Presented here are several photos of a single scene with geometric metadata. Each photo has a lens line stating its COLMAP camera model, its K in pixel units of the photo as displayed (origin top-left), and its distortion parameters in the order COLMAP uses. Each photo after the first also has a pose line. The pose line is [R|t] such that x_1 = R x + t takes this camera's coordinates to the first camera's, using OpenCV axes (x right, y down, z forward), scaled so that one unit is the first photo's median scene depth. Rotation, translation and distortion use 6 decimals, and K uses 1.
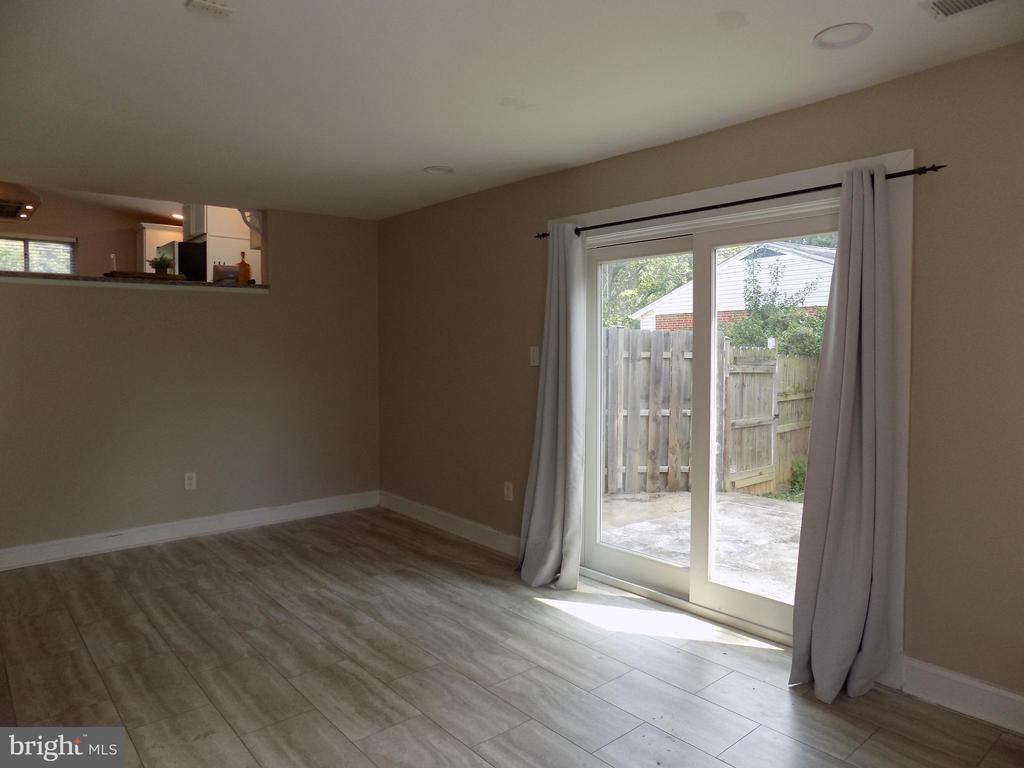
lens RADIAL K [[686.6, 0, 513.0], [0, 686.6, 380.6], [0, 0, 1]] dist [-0.072554, 0.065032]
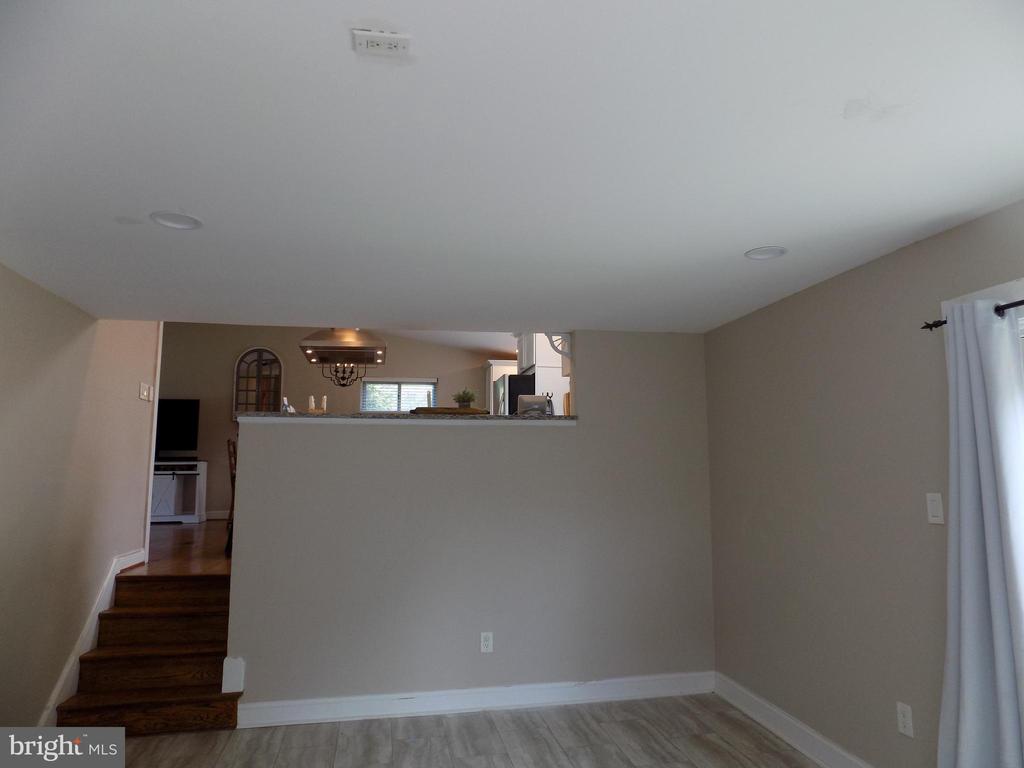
lens RADIAL K [[686.6, 0, 513.0], [0, 686.6, 380.6], [0, 0, 1]] dist [-0.072554, 0.065032]
pose [[0.870327, -0.067421, -0.487838, 0.002524], [-0.022463, 0.984119, -0.176084, -0.029812], [0.491963, 0.164209, 0.854990, 0.214500]]
